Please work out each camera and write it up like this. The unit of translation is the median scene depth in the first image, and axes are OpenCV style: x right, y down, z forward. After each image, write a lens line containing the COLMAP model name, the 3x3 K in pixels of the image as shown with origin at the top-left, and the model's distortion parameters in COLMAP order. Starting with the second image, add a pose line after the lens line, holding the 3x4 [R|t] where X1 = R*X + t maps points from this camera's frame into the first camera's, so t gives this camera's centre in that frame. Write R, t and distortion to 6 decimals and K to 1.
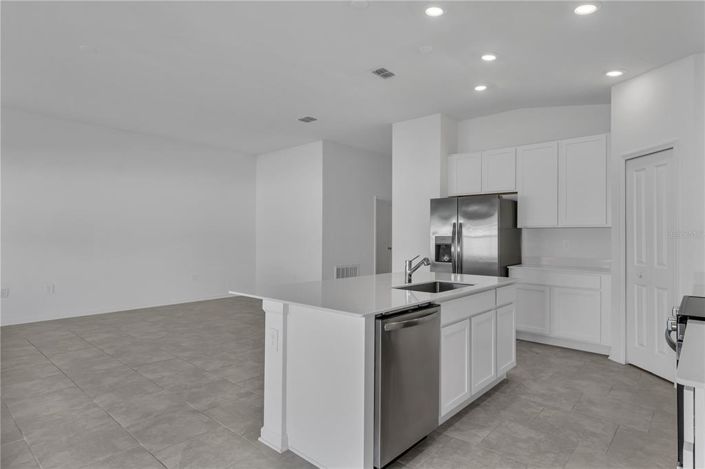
lens RADIAL K [[387.5, 0, 352.1], [0, 387.5, 237.6], [0, 0, 1]] dist [0.003487, -0.000623]
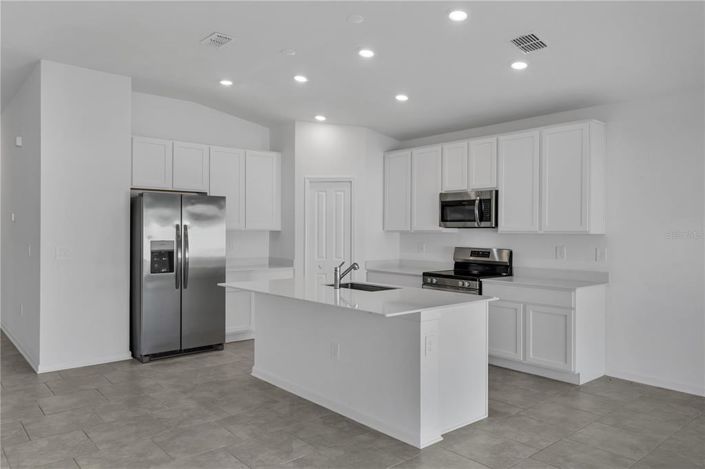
lens RADIAL K [[498.4, 0, 354.1], [0, 498.4, 231.2], [0, 0, 1]] dist [0.008720, -0.000781]
pose [[0.129940, -0.004951, 0.991509, -0.873124], [-0.000888, 0.999987, 0.005109, -0.033759], [-0.991521, -0.001544, 0.129934, 0.558915]]
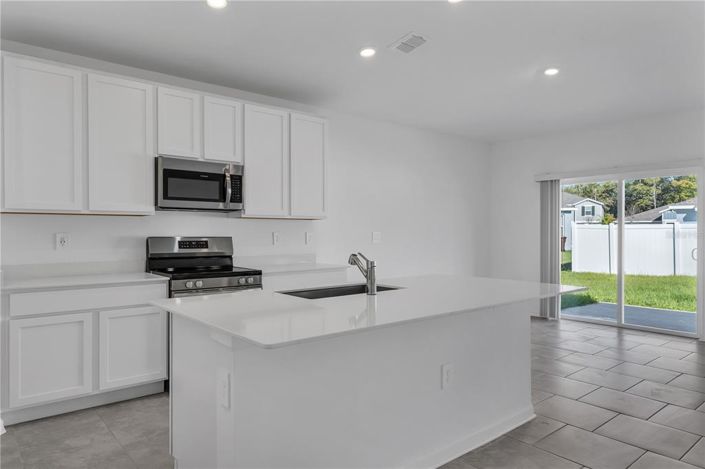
lens RADIAL K [[464.2, 0, 352.2], [0, 464.2, 234.8], [0, 0, 1]] dist [0.014301, -0.005114]
pose [[-0.989210, -0.007262, 0.146327, 0.043043], [-0.005510, 0.999908, 0.012374, 0.000478], [-0.146404, 0.011434, -0.989159, 1.307814]]
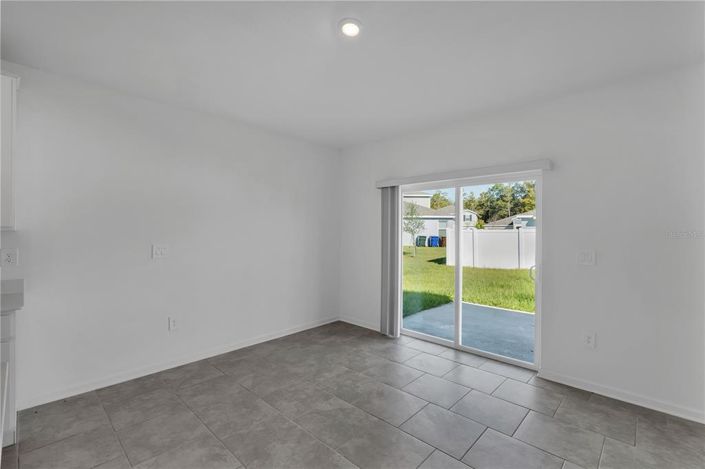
lens RADIAL K [[320.8, 0, 350.9], [0, 320.8, 231.7], [0, 0, 1]] dist [-0.000994, 0.000696]
pose [[-0.999404, -0.014085, 0.031528, -0.284131], [-0.013816, 0.999867, 0.008722, -0.032501], [-0.031647, 0.008281, -0.999465, 0.685567]]
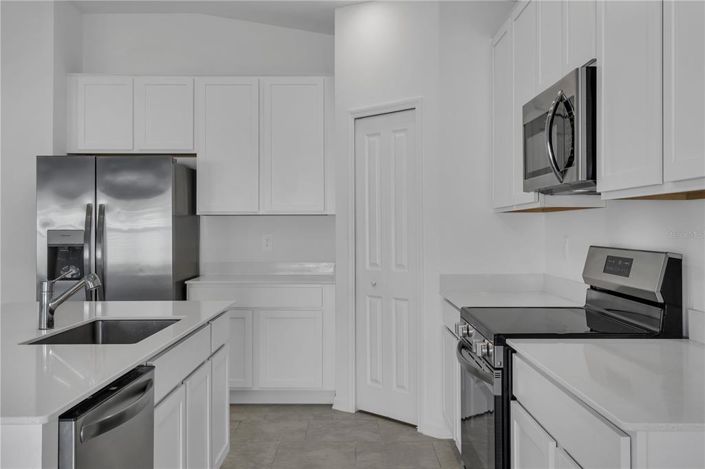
lens RADIAL K [[675.6, 0, 357.3], [0, 675.6, 223.7], [0, 0, 1]] dist [0.017647, 0.000000]
pose [[0.745235, -0.001656, 0.666799, -0.089981], [0.009192, 0.999927, -0.007790, -0.001465], [-0.666738, 0.011934, 0.745196, 0.084299]]
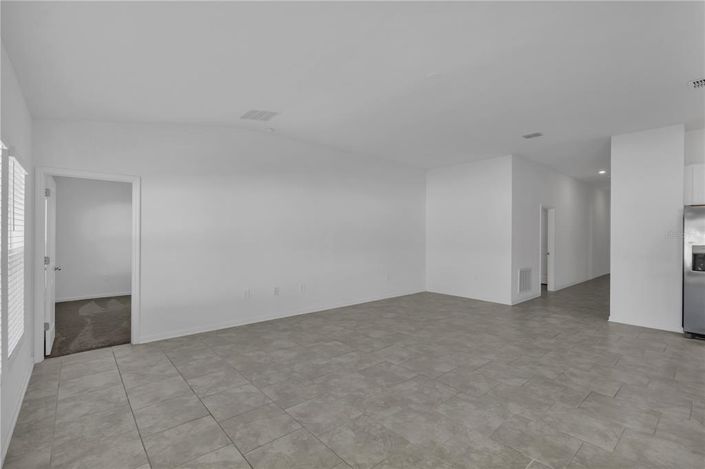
lens RADIAL K [[320.8, 0, 353.2], [0, 320.8, 232.8], [0, 0, 1]] dist [-0.000994, 0.000696]
pose [[0.991752, 0.001606, -0.128158, -0.667611], [-0.003187, 0.999921, -0.012131, -0.028182], [0.128129, 0.012440, 0.991680, 0.067579]]
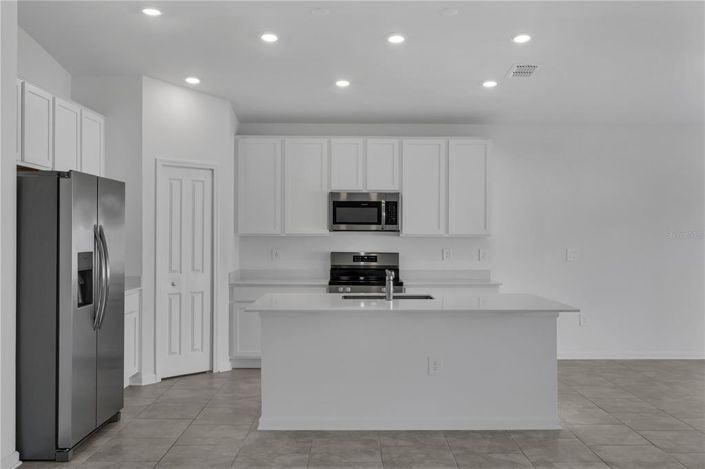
lens RADIAL K [[645.6, 0, 351.6], [0, 645.6, 234.0], [0, 0, 1]] dist [0.010128, 0.000000]
pose [[-0.669439, -0.007539, 0.742829, -0.695755], [-0.003956, 0.999971, 0.006583, -0.039514], [-0.742857, 0.001468, -0.669449, 1.531905]]
